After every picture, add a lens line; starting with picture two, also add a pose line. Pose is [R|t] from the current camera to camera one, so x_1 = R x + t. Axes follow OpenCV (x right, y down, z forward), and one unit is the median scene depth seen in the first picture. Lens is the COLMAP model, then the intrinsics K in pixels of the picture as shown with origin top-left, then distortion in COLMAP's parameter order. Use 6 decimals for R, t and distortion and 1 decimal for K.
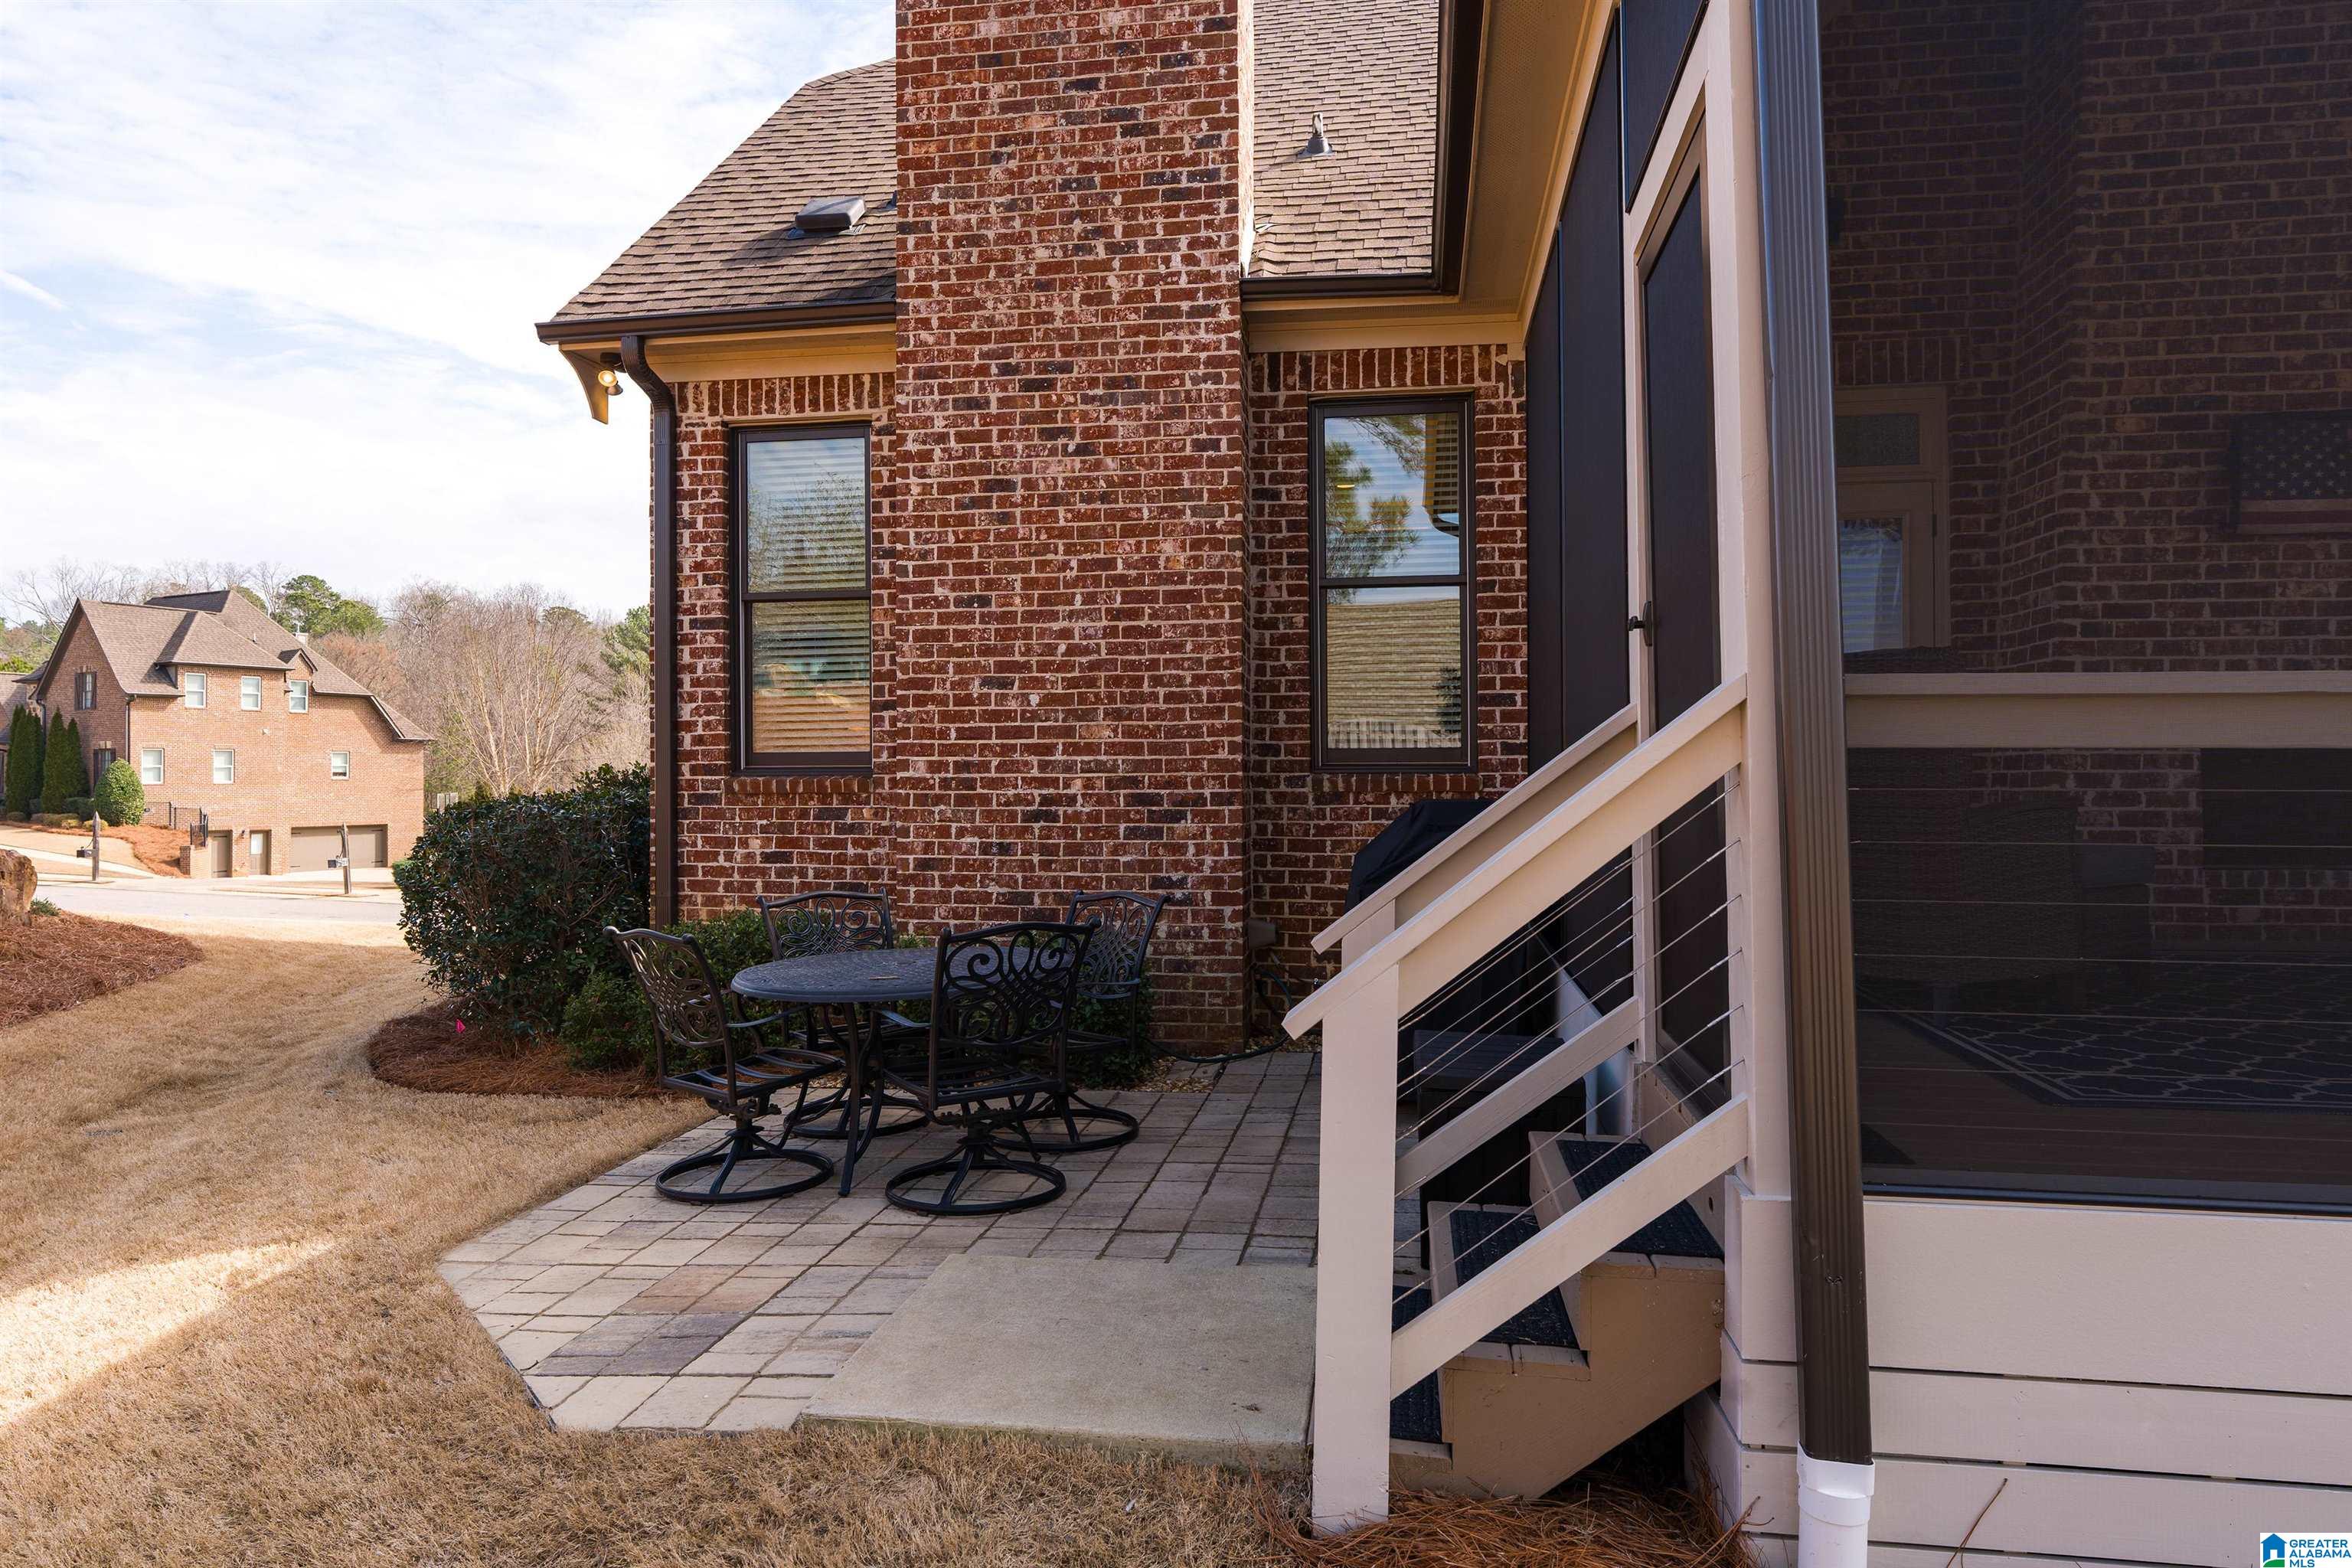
lens RADIAL K [[1505.1, 0, 1166.0], [0, 1505.1, 754.1], [0, 0, 1]] dist [0.003506, -0.001942]
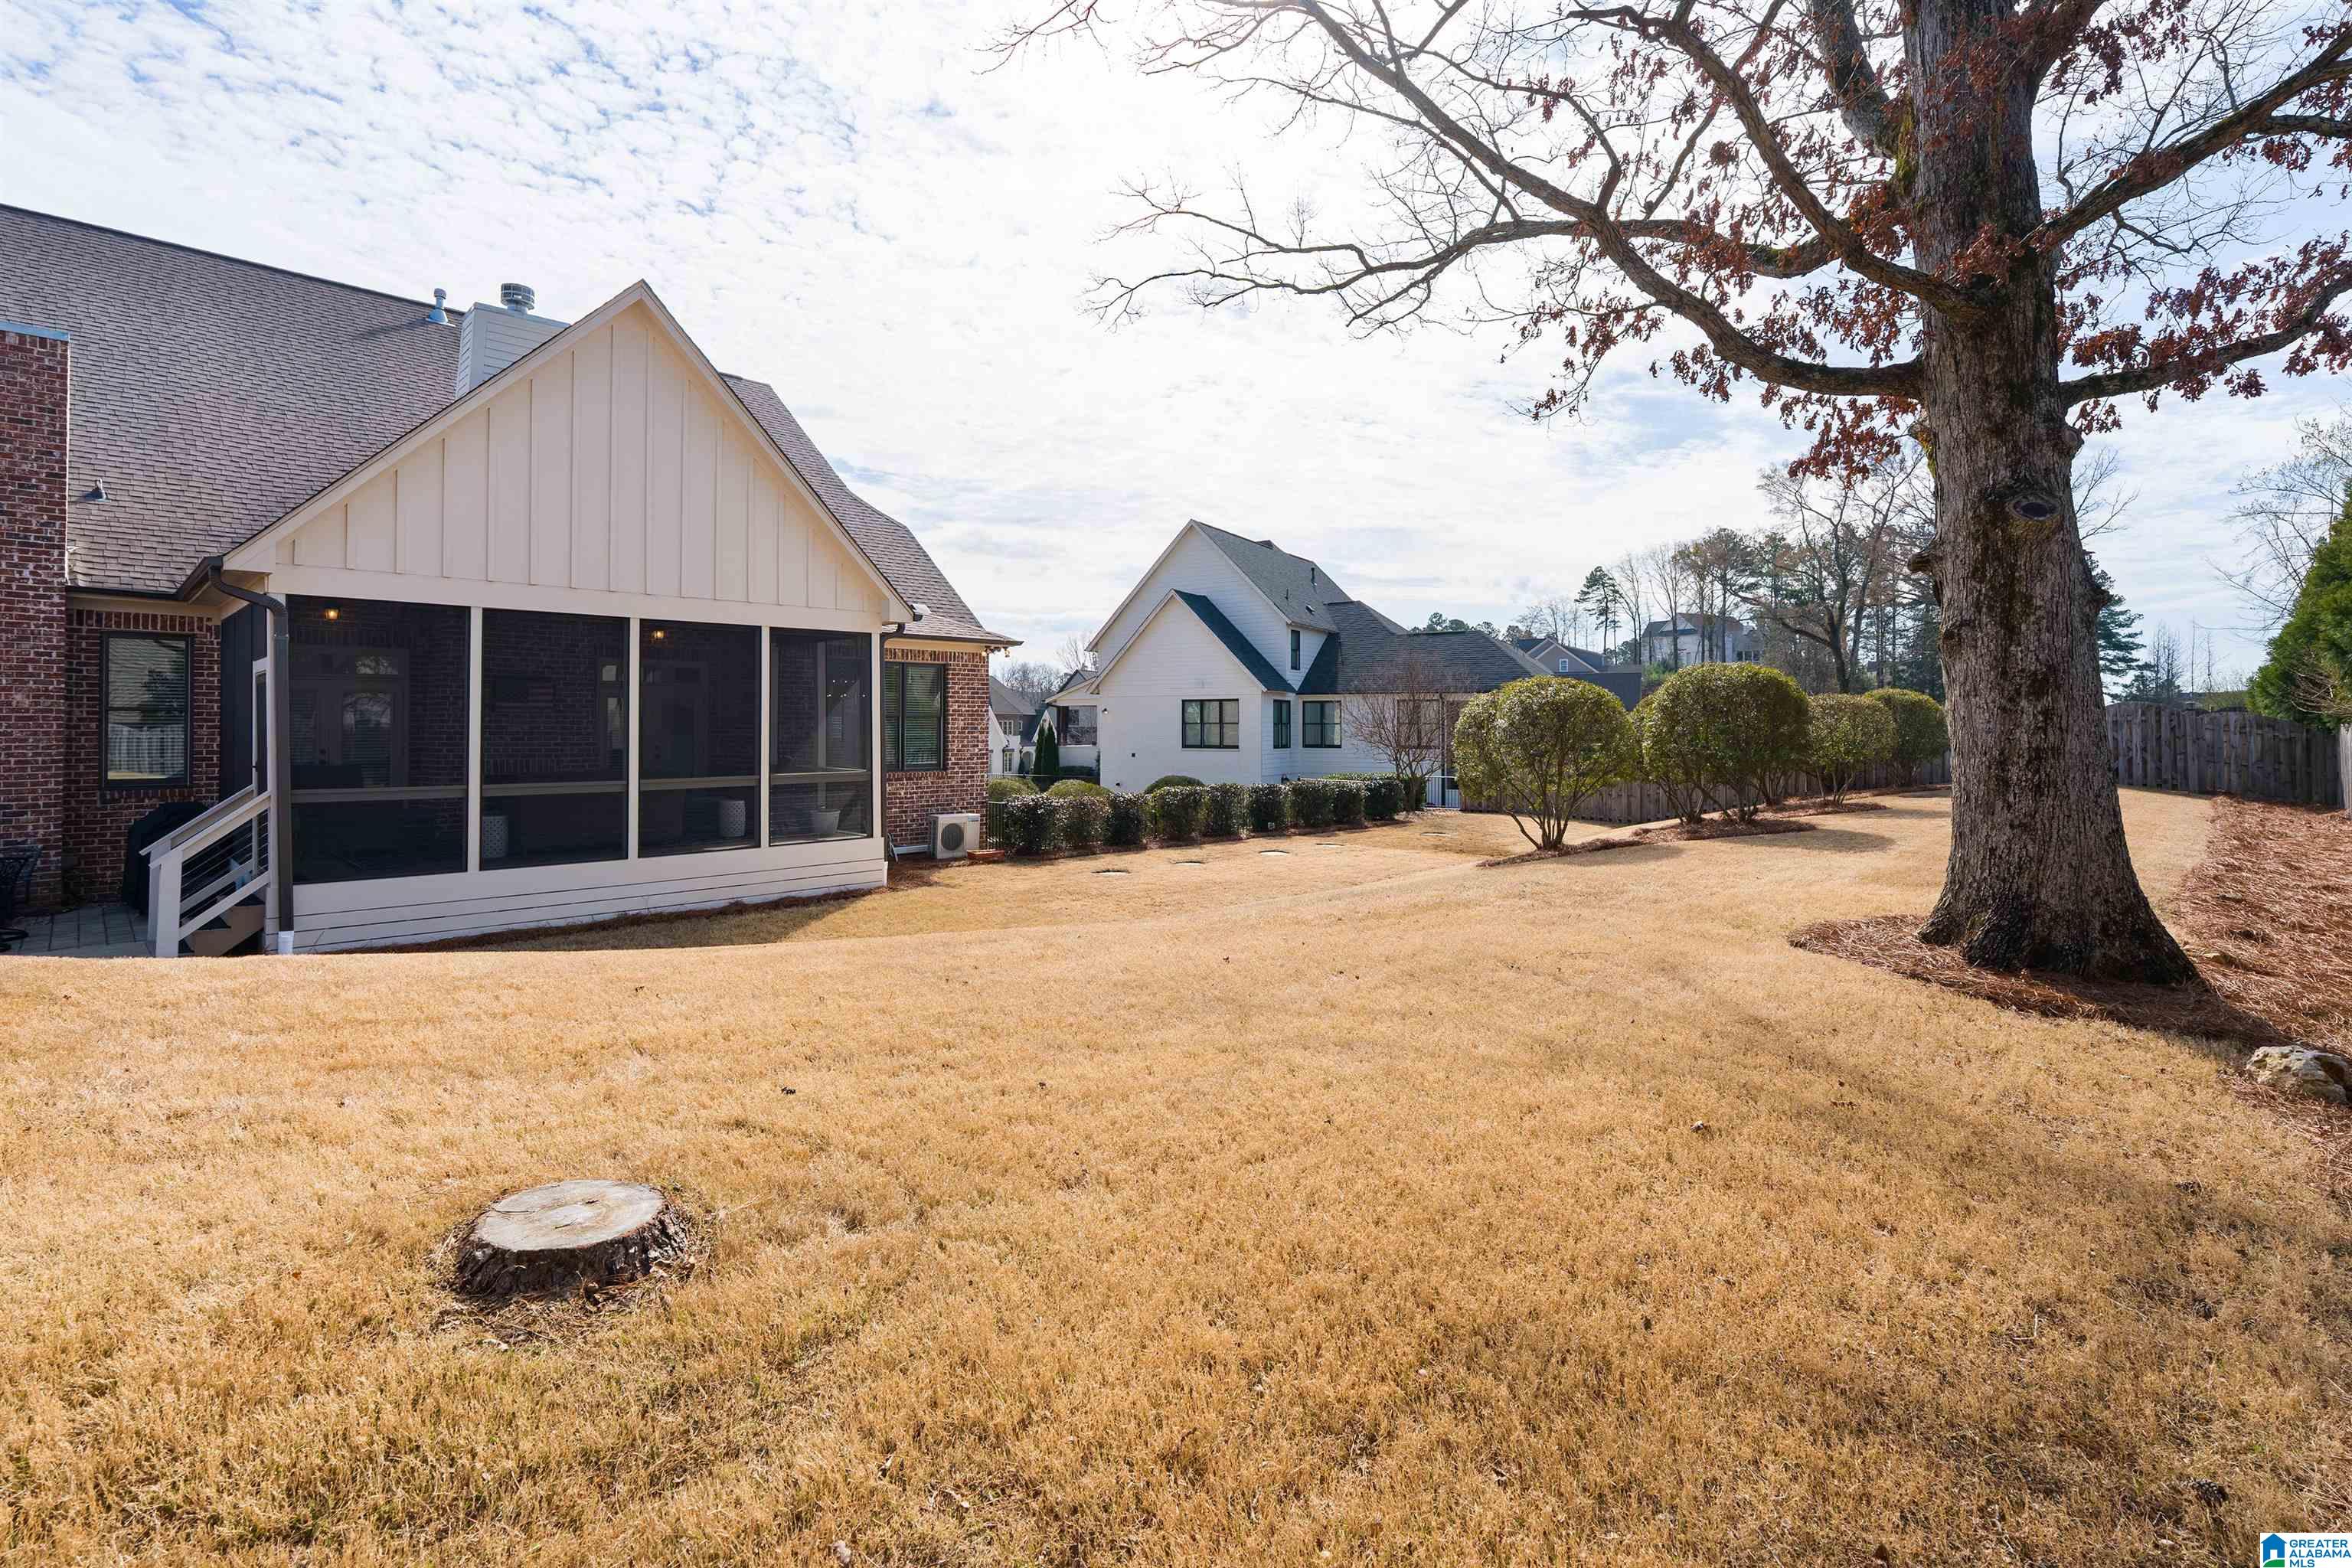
lens RADIAL K [[1079.8, 0, 1217.4], [0, 1079.8, 714.3], [0, 0, 1]] dist [-0.011841, 0.000302]
pose [[0.552525, 0.014829, 0.833364, -0.364413], [-0.016651, 0.999839, -0.006751, -0.138444], [-0.833330, -0.010146, 0.552683, -1.530682]]
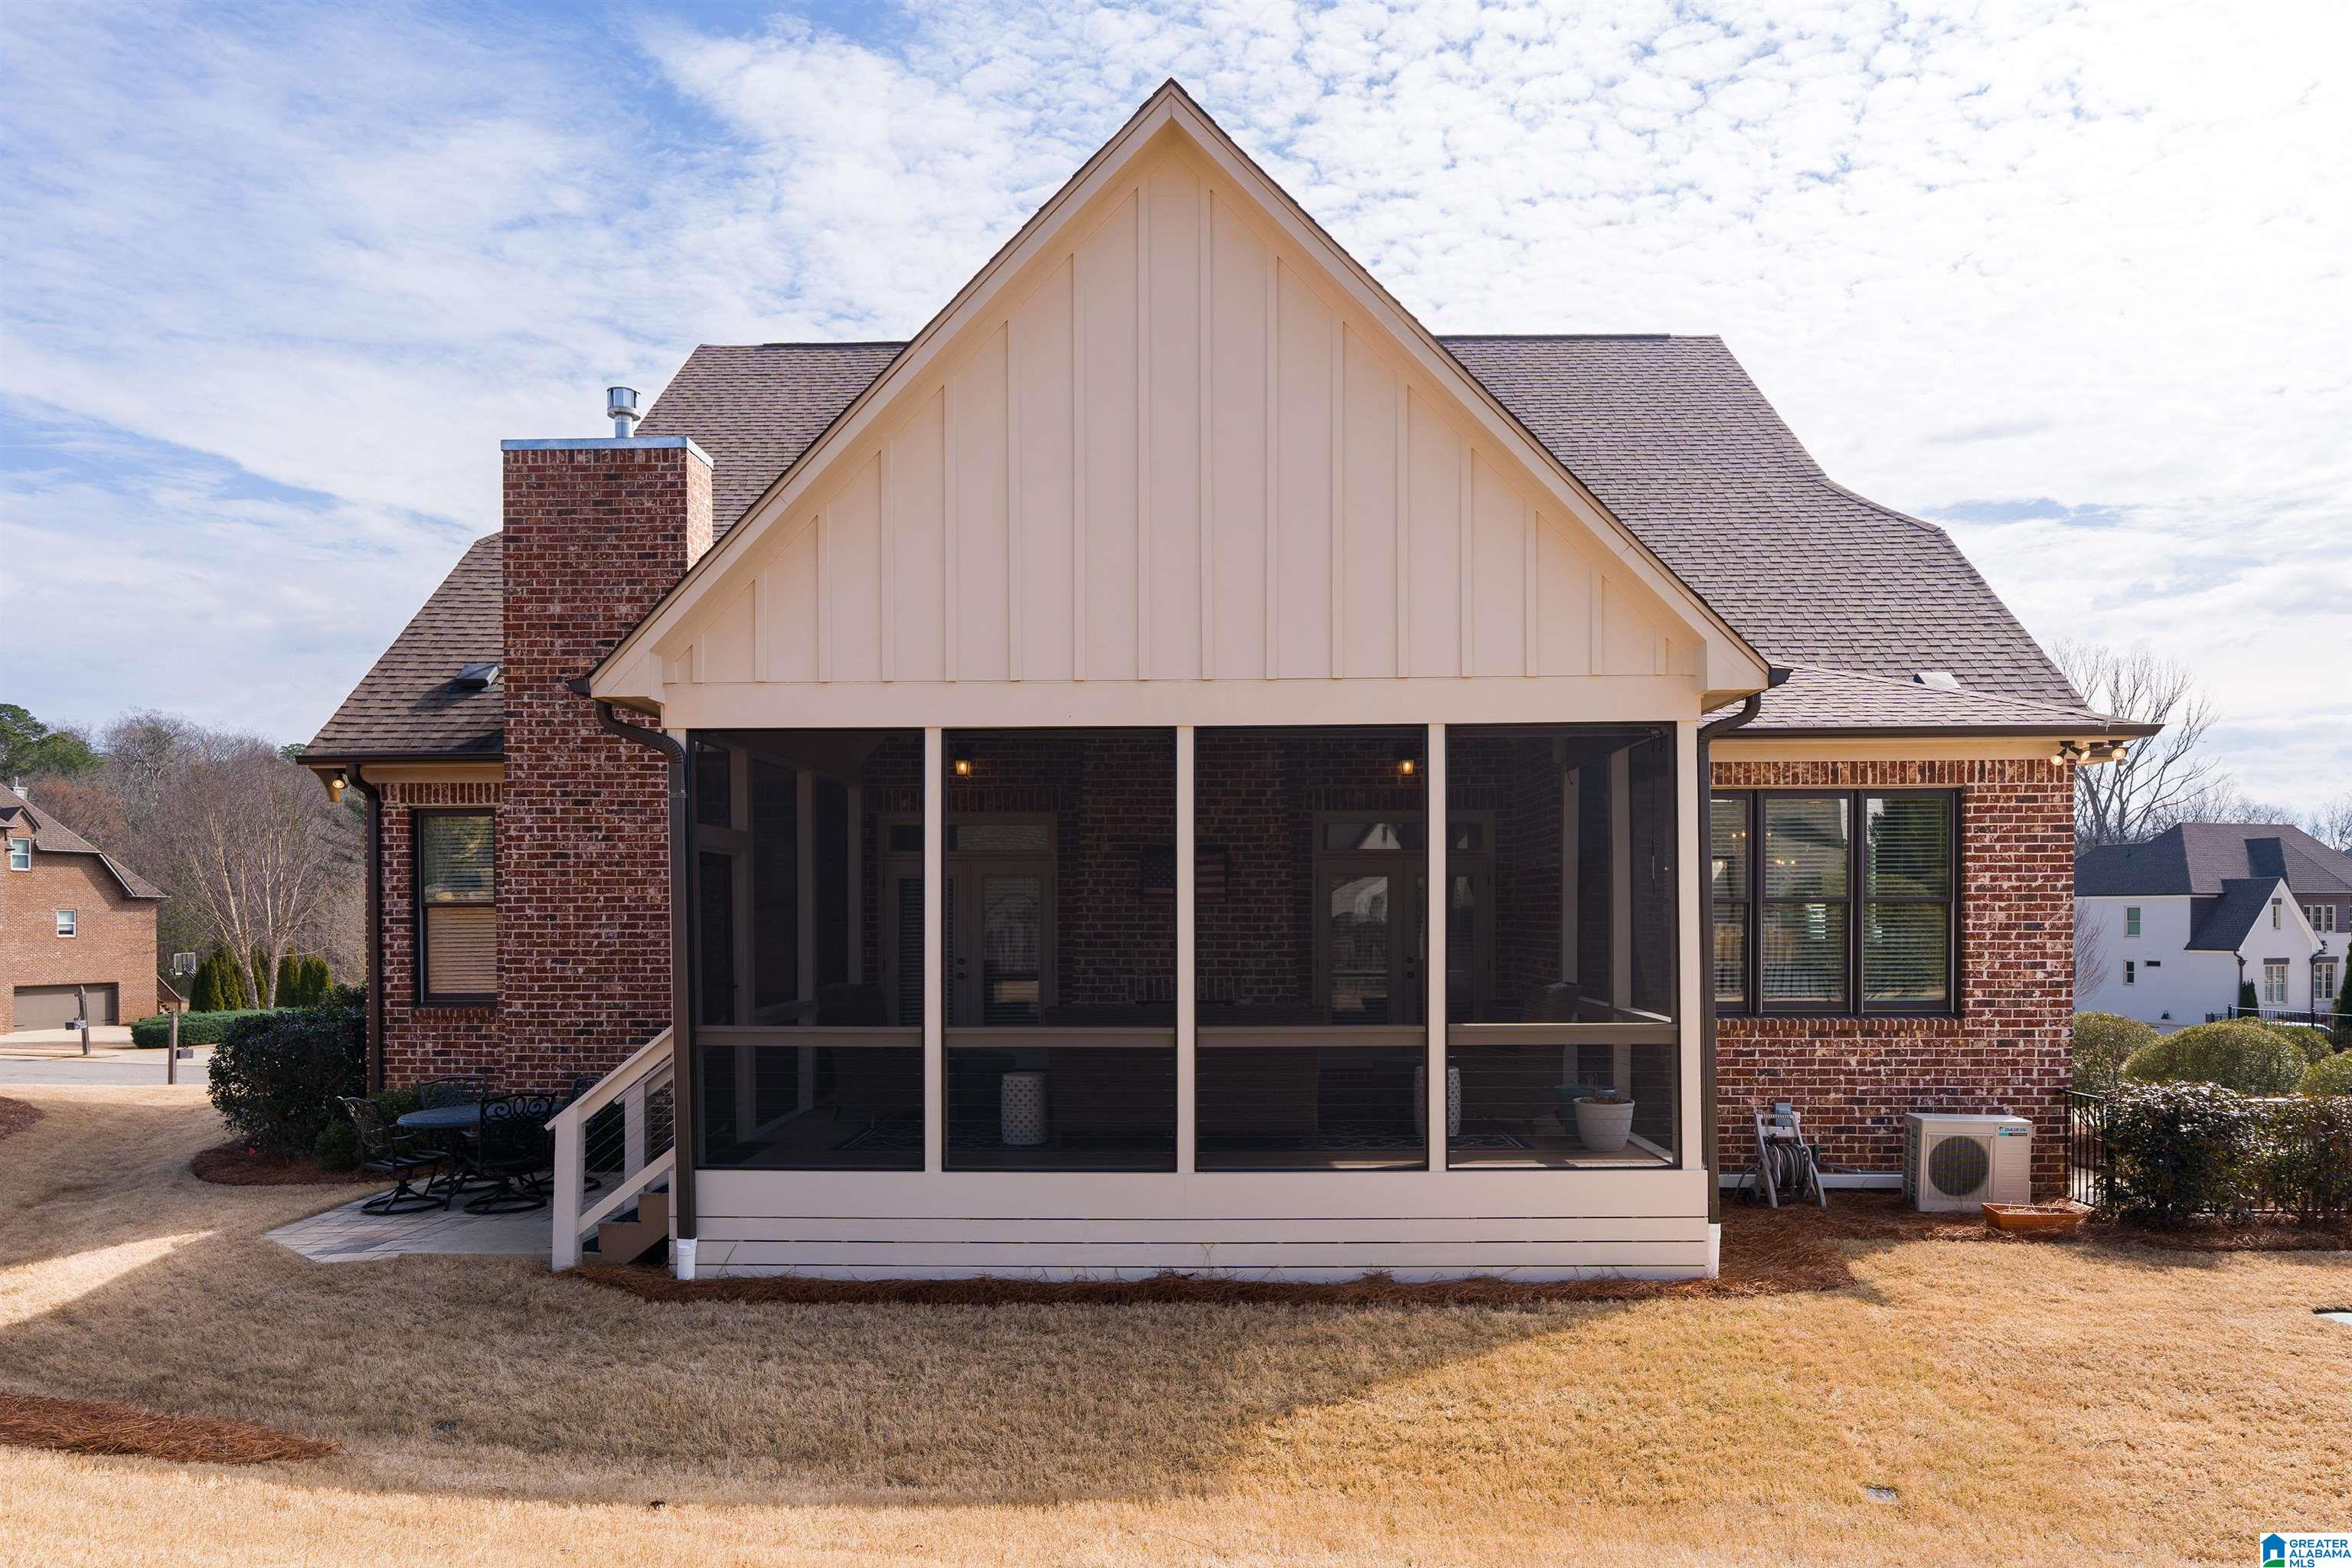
lens RADIAL K [[1532.7, 0, 1176.8], [0, 1532.7, 931.3], [0, 0, 1]] dist [0.000659, 0.001289]
pose [[0.990748, 0.000511, 0.135716, 0.422358], [-0.003682, 0.999726, 0.023116, -0.142751], [-0.135667, -0.023402, 0.990478, -1.078734]]
